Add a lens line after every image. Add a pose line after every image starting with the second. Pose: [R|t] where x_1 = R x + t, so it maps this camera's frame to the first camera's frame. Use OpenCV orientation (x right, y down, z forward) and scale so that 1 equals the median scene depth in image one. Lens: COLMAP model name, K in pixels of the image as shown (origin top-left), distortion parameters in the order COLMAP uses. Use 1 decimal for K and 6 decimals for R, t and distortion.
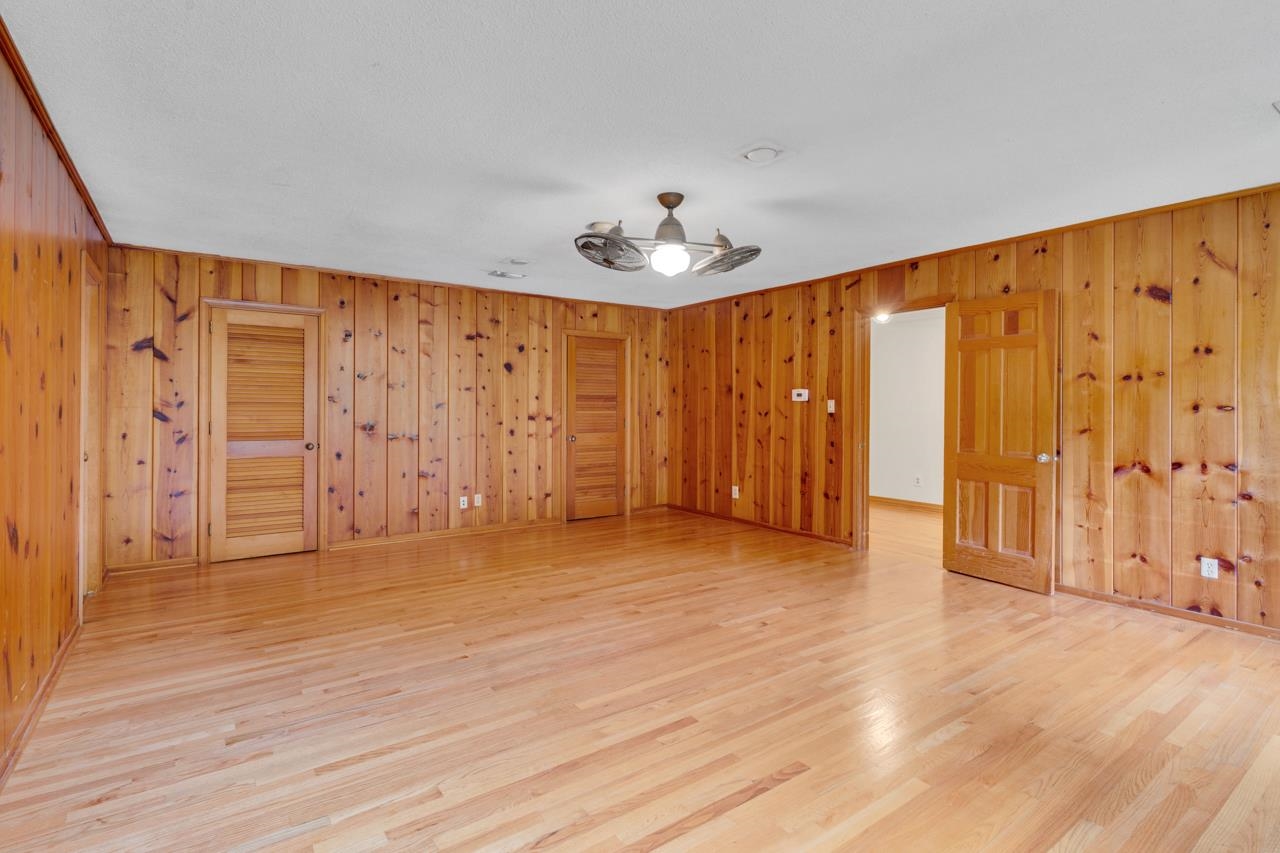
lens RADIAL K [[613.1, 0, 637.5], [0, 613.1, 417.7], [0, 0, 1]] dist [0.004013, 0.000279]
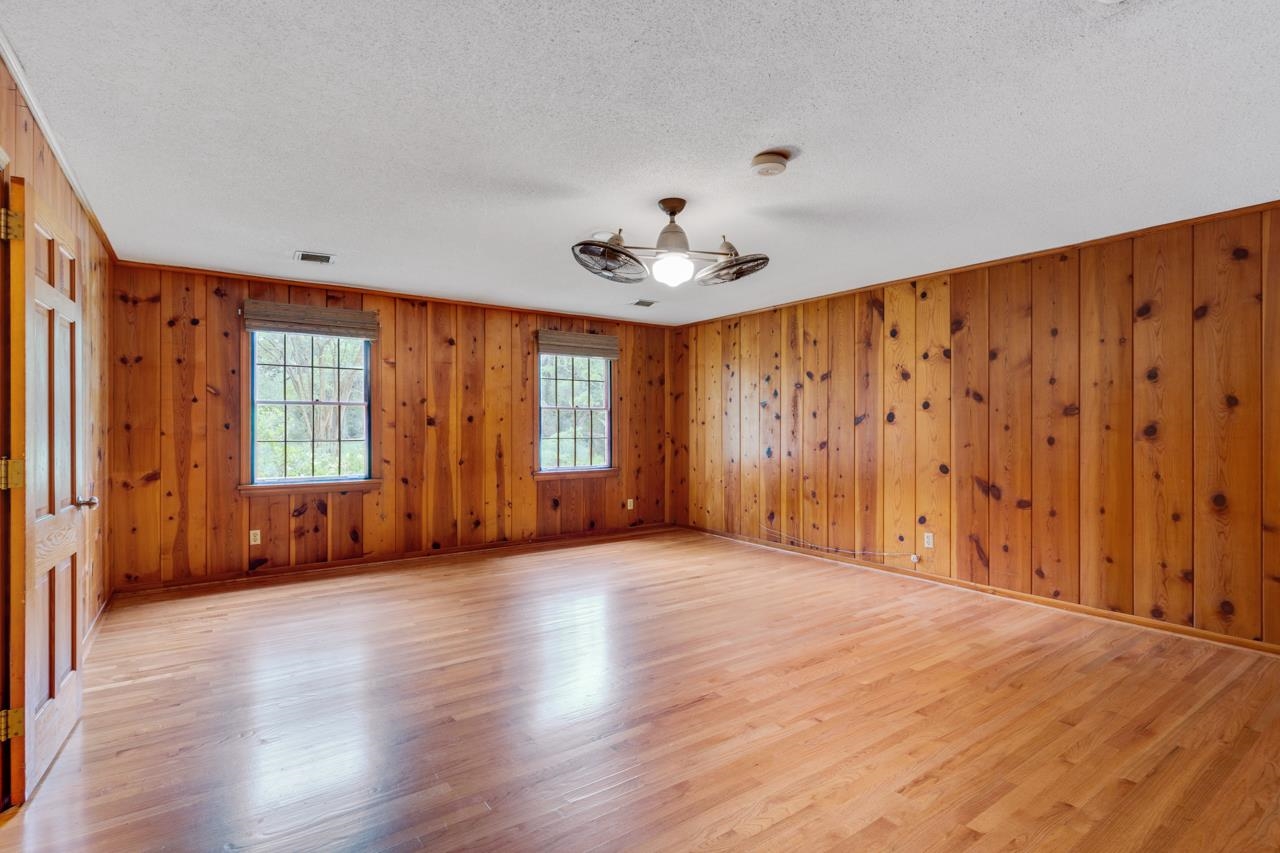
lens RADIAL K [[613.1, 0, 641.4], [0, 613.1, 425.1], [0, 0, 1]] dist [0.004013, 0.000279]
pose [[-0.999960, -0.002568, 0.008598, 0.100861], [-0.002492, 0.999958, 0.008853, -0.029748], [-0.008621, 0.008831, -0.999924, 2.085818]]
